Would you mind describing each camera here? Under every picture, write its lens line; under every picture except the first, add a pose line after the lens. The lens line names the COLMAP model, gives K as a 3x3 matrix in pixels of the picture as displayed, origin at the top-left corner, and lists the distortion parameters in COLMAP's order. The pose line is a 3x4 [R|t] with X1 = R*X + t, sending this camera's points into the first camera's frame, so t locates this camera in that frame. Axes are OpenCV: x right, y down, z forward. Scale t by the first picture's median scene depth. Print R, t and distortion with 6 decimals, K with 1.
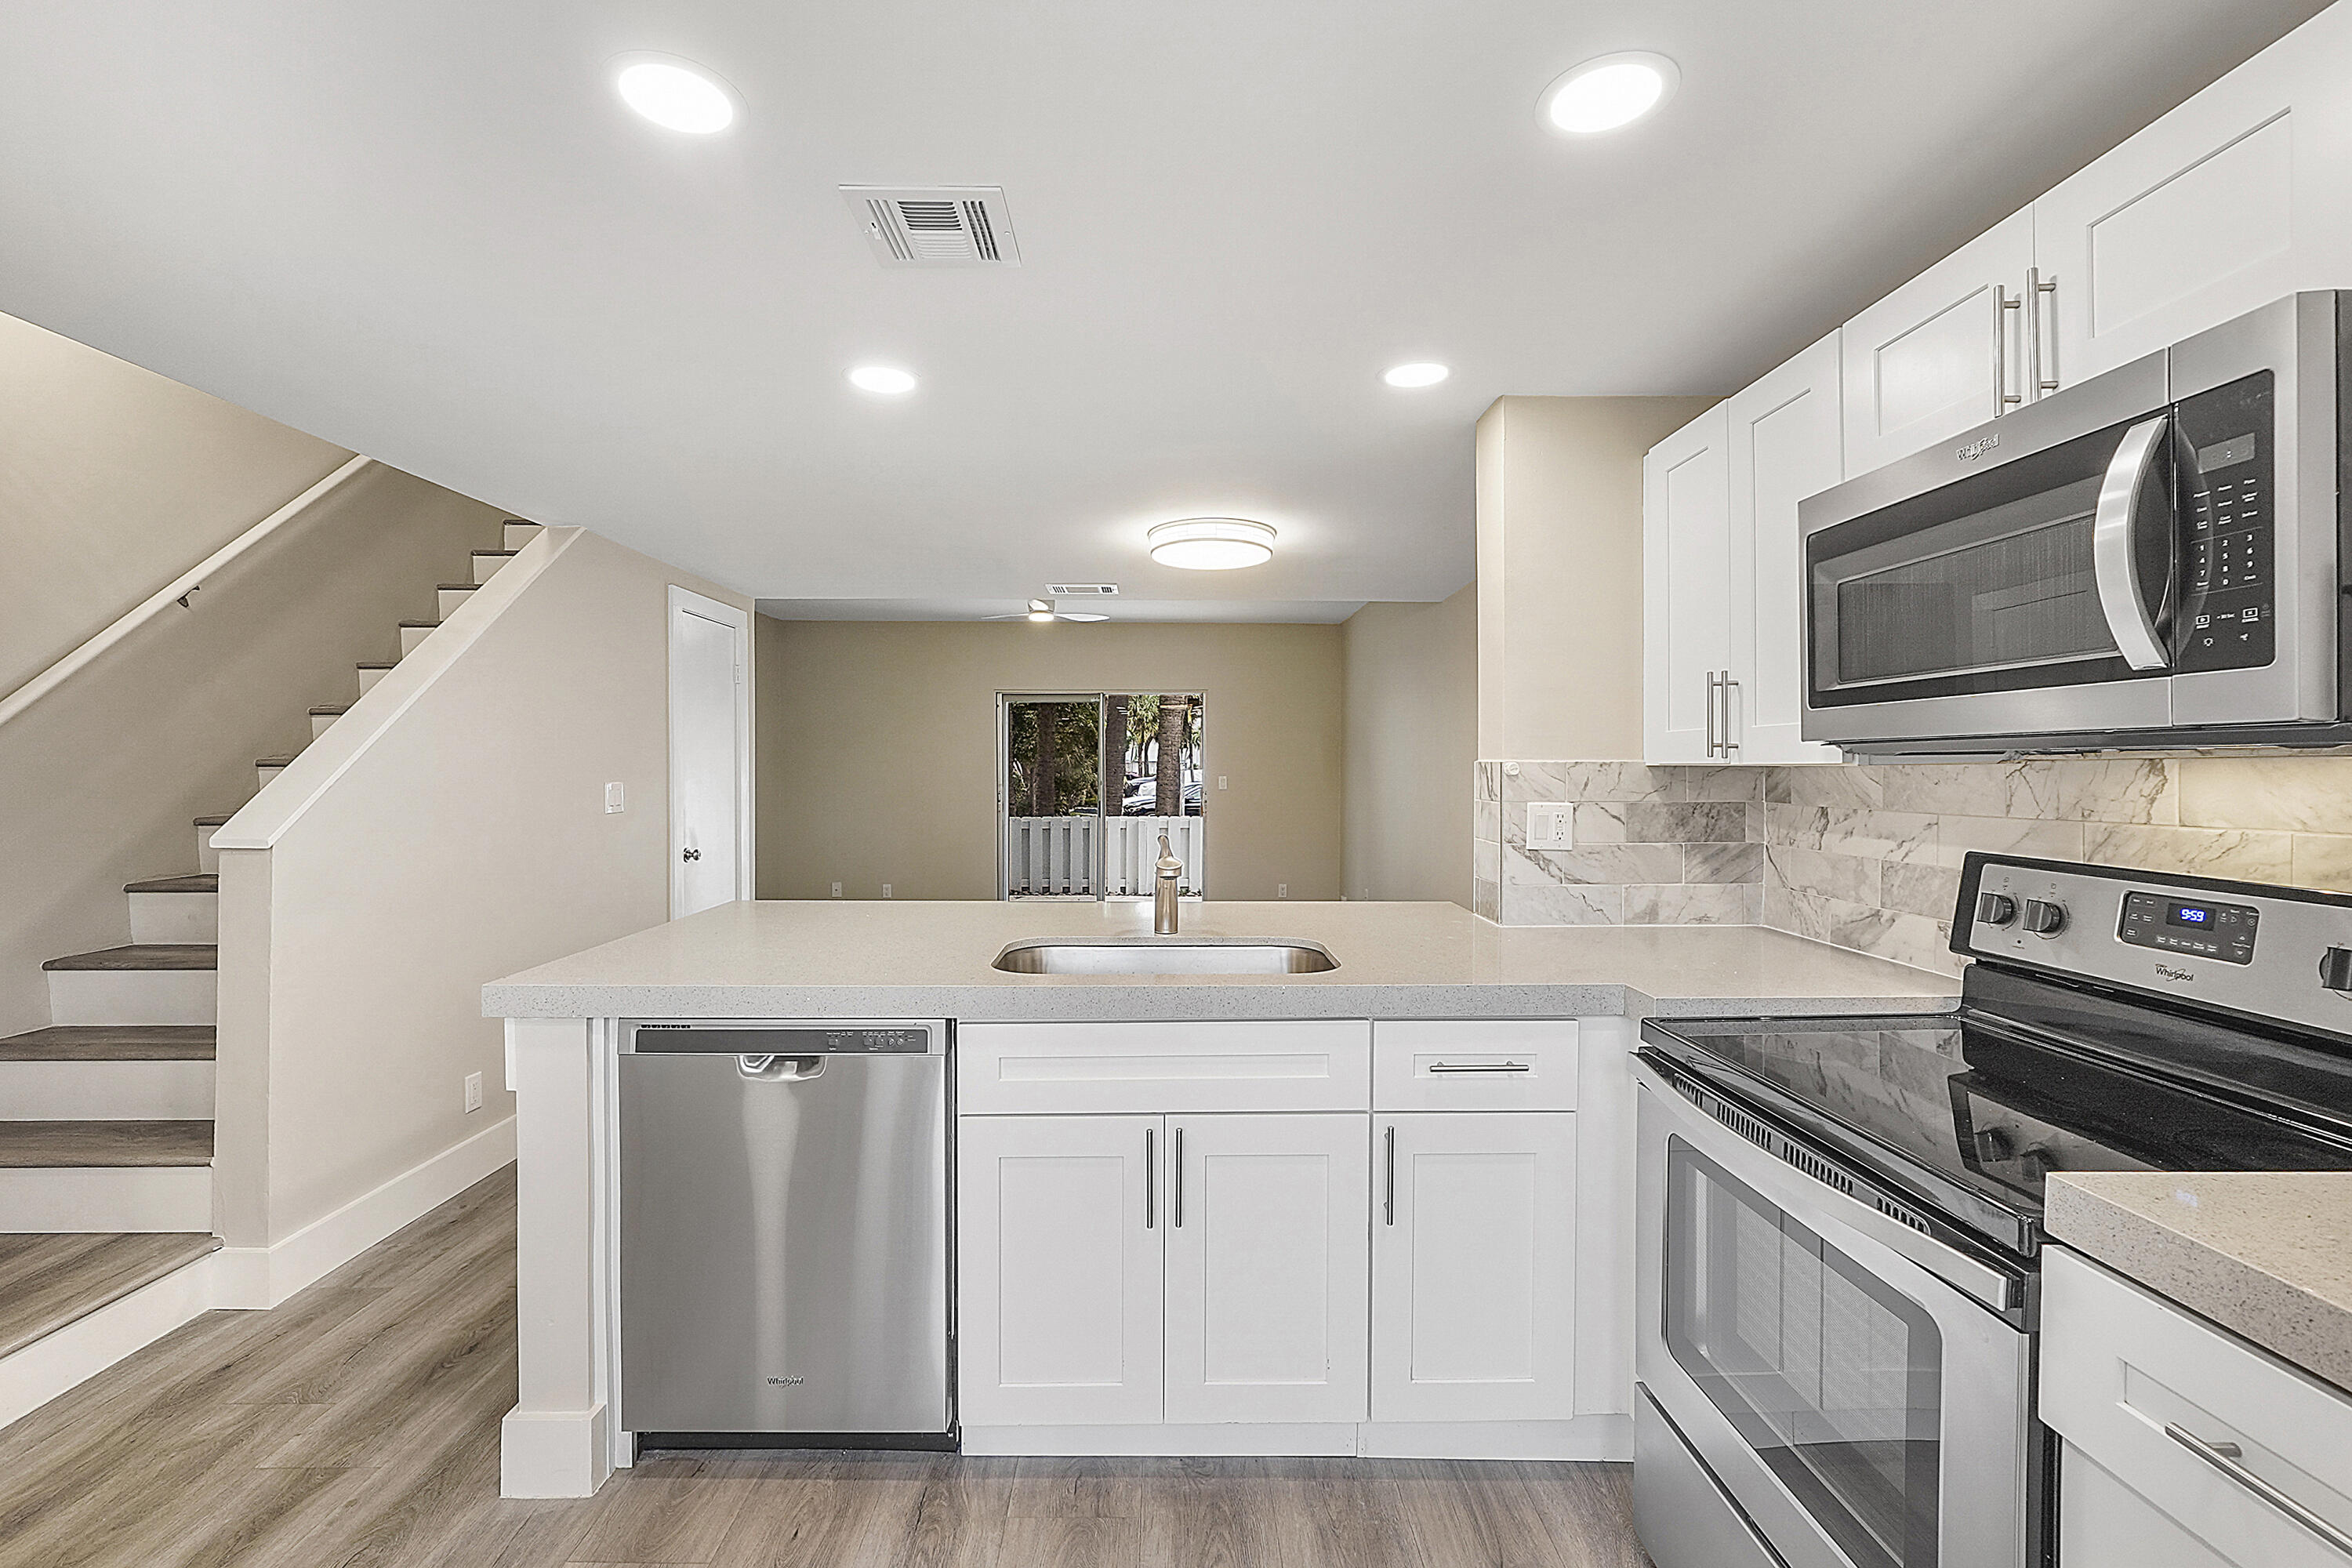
lens RADIAL K [[1004.2, 0, 1171.7], [0, 1004.2, 774.3], [0, 0, 1]] dist [-0.018659, 0.007213]
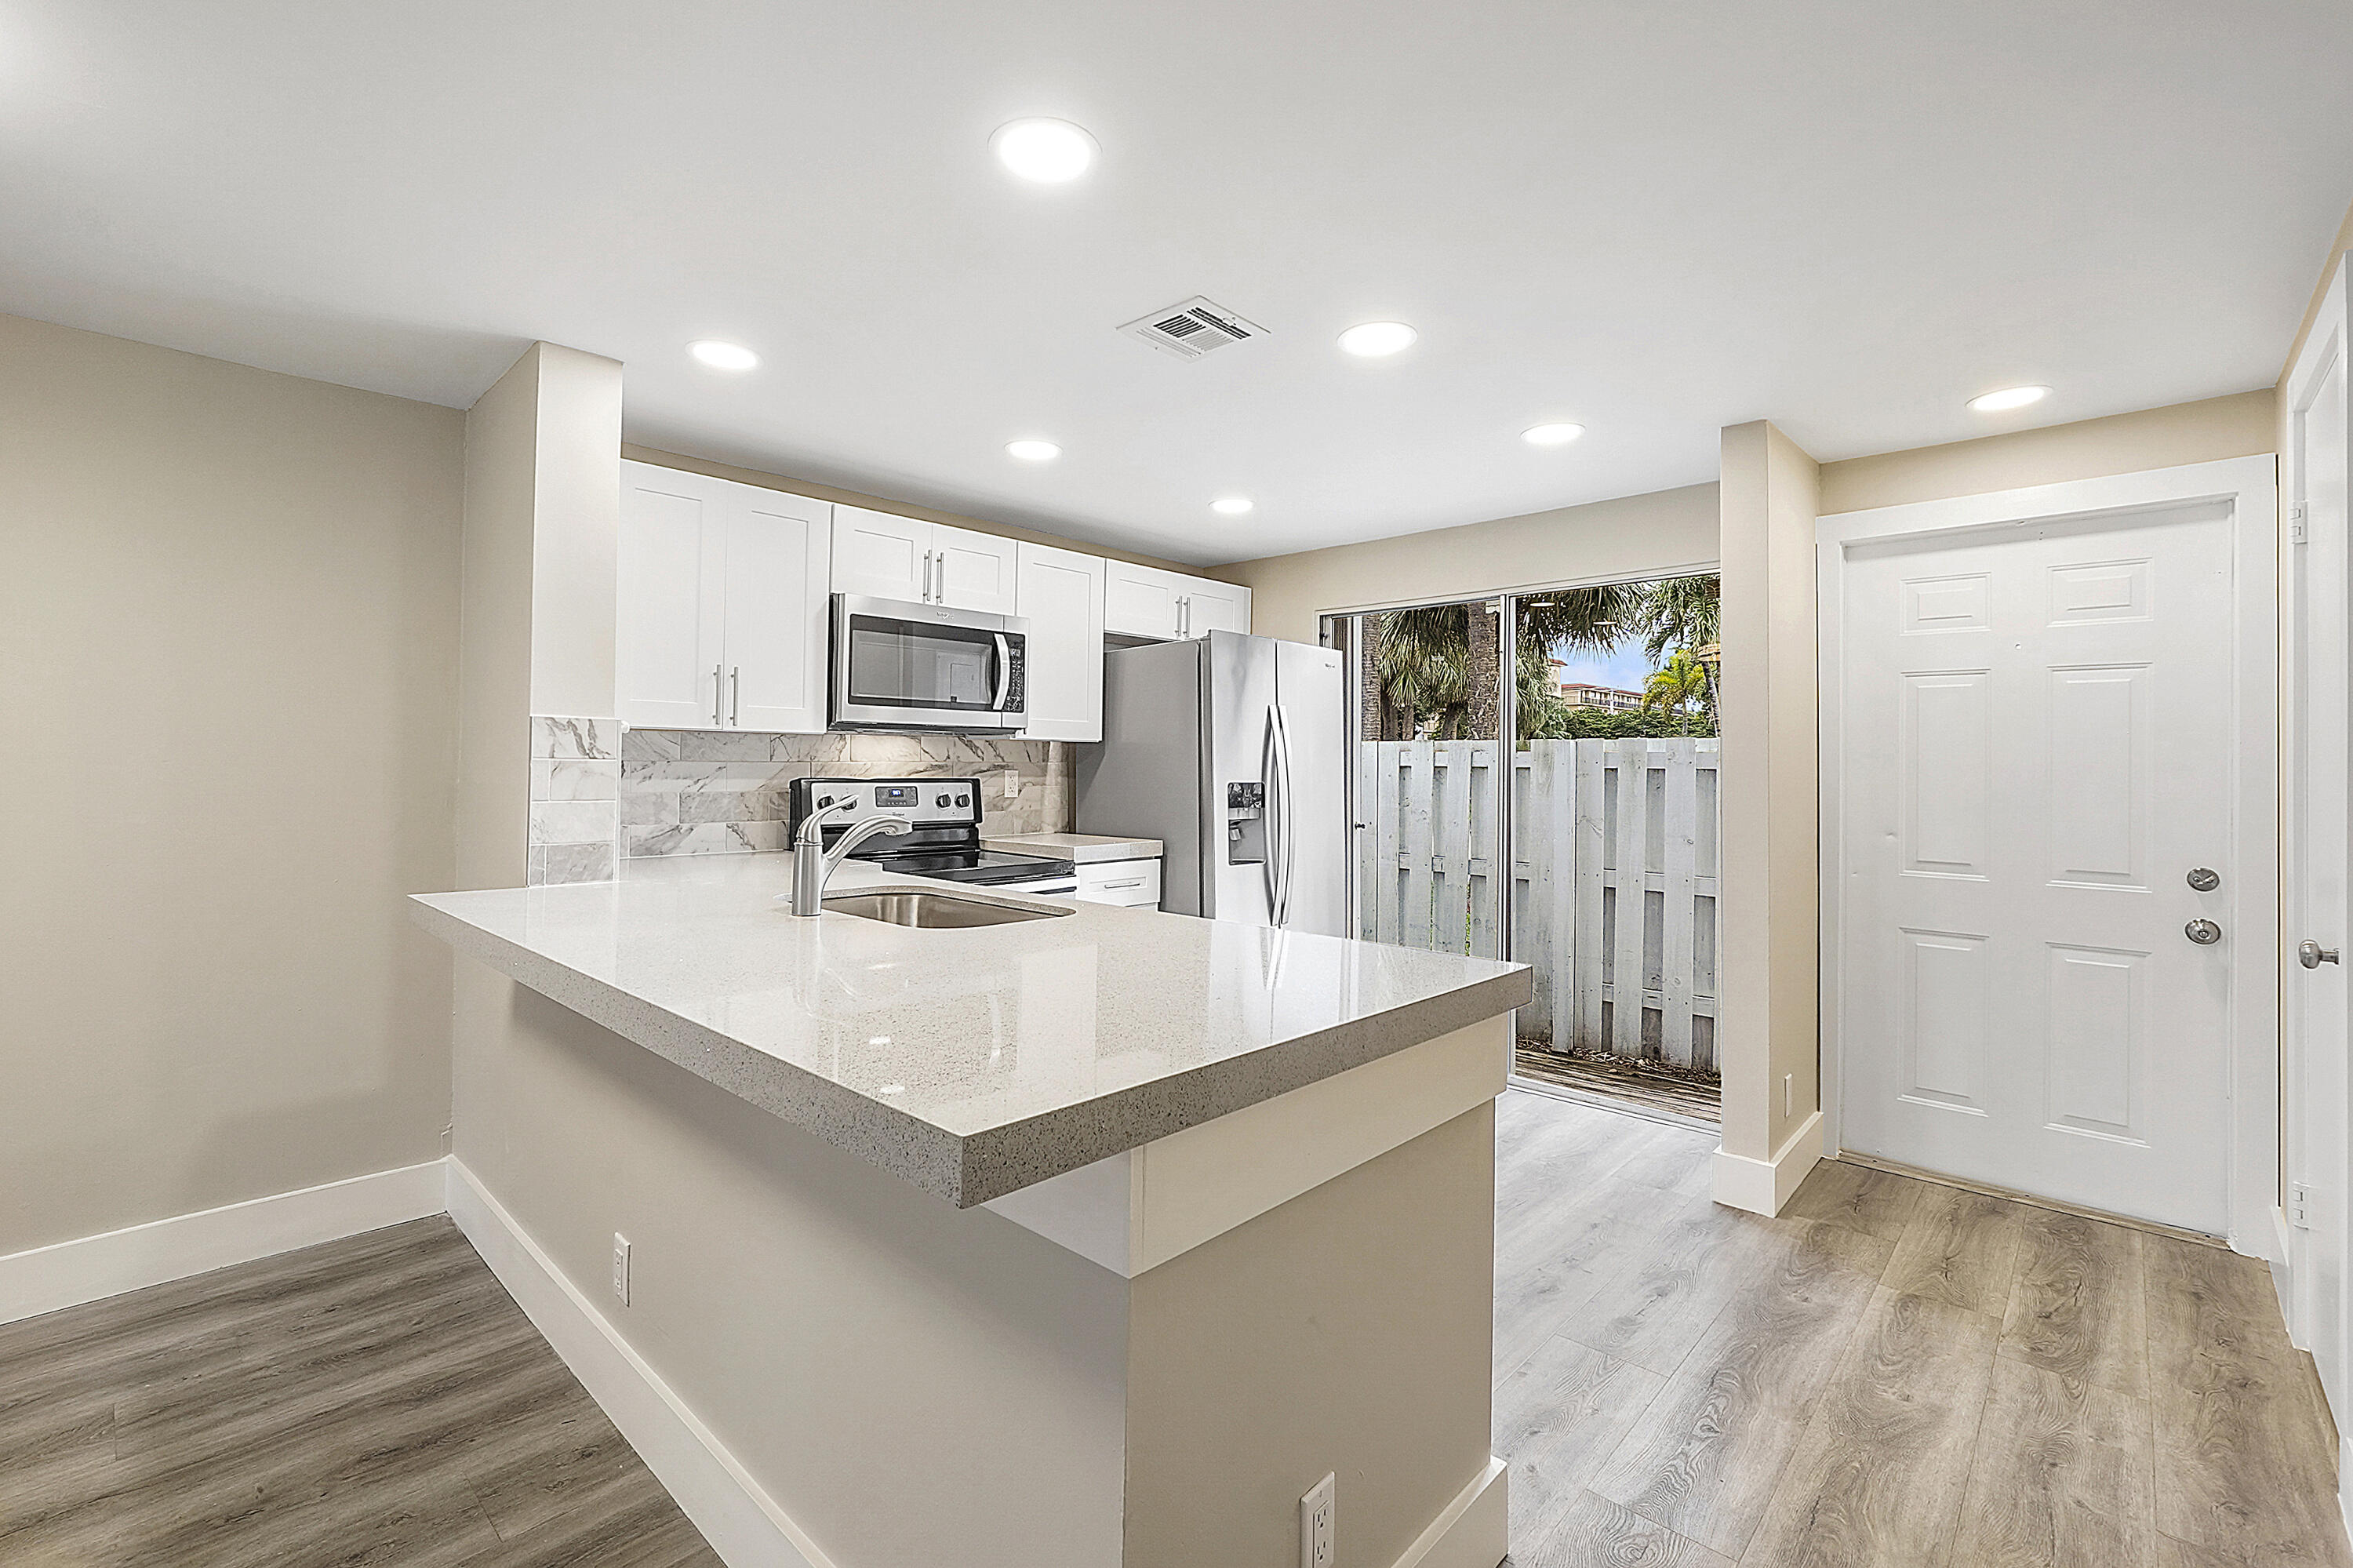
lens RADIAL K [[1019.8, 0, 1164.7], [0, 1019.8, 749.5], [0, 0, 1]] dist [-0.017349, 0.005675]
pose [[-0.718211, 0.001876, 0.695823, -0.892818], [-0.005249, 0.999953, -0.008114, 0.026011], [-0.695805, -0.009480, -0.718168, 1.536936]]
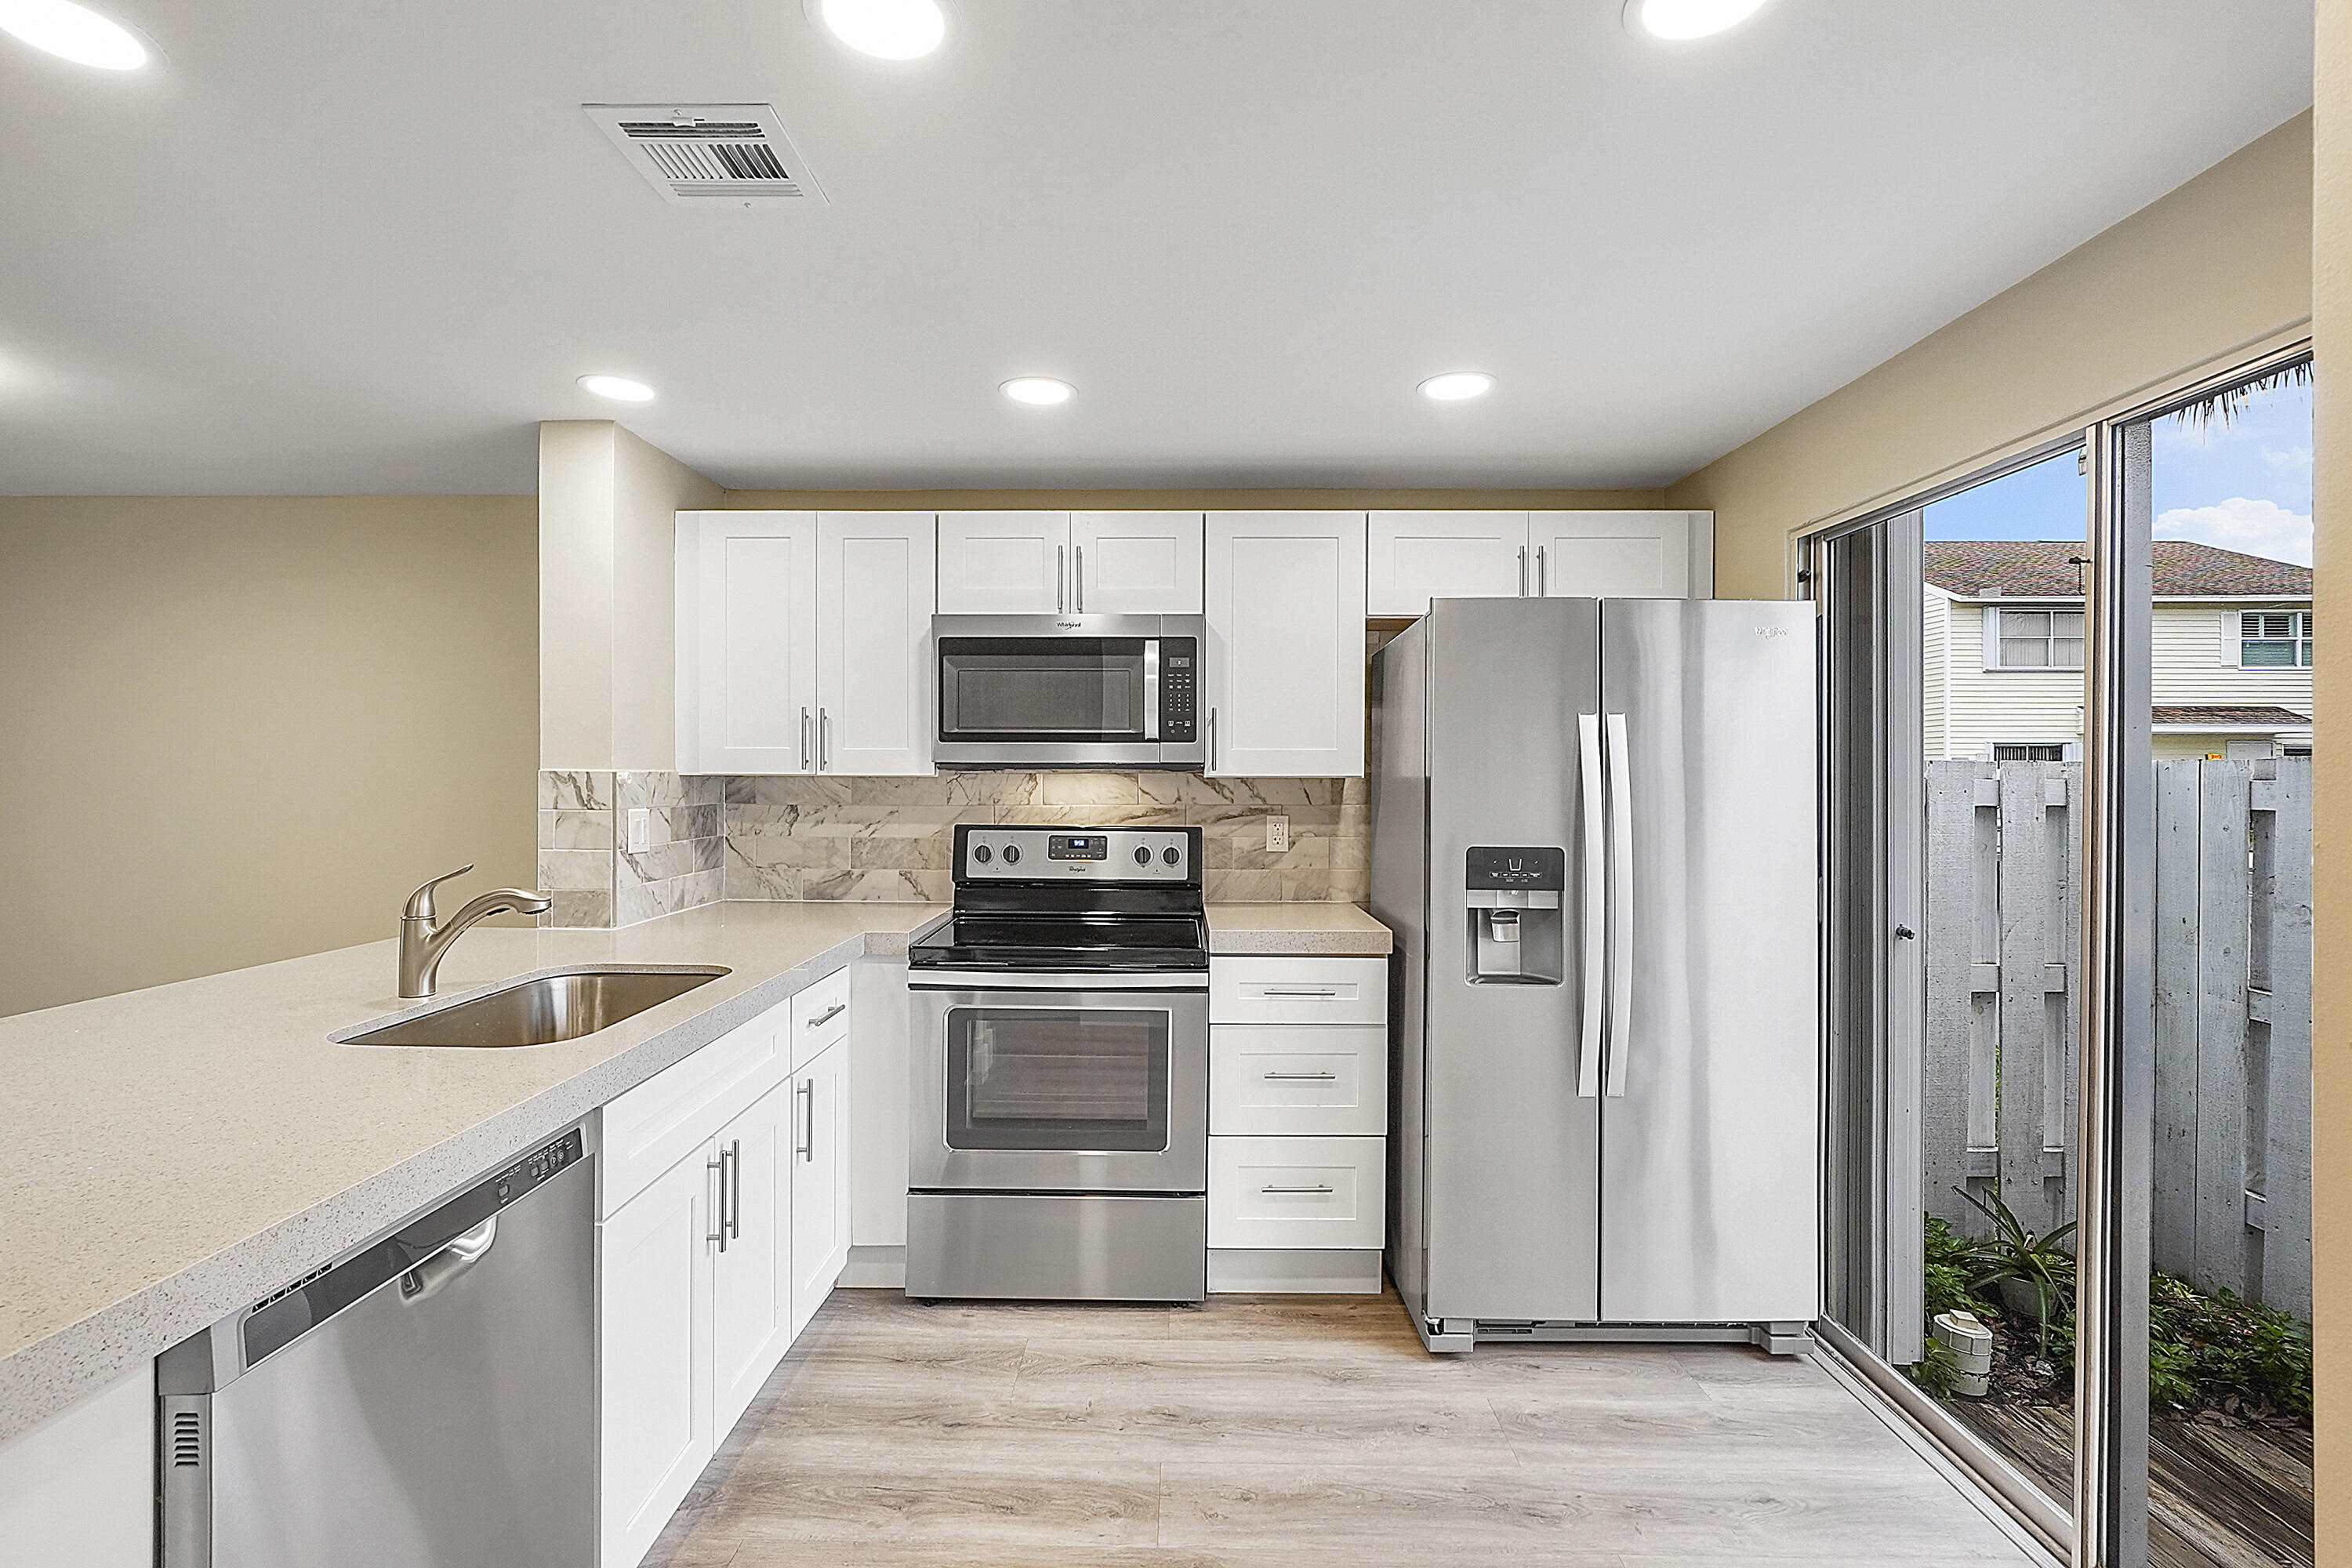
lens RADIAL K [[1080.7, 0, 1174.7], [0, 1080.7, 779.5], [0, 0, 1]] dist [-0.014847, 0.006161]
pose [[0.023493, -0.006101, 0.999705, -0.881542], [0.003171, 0.999977, 0.006028, -0.010567], [-0.999719, 0.003028, 0.023512, 0.443949]]
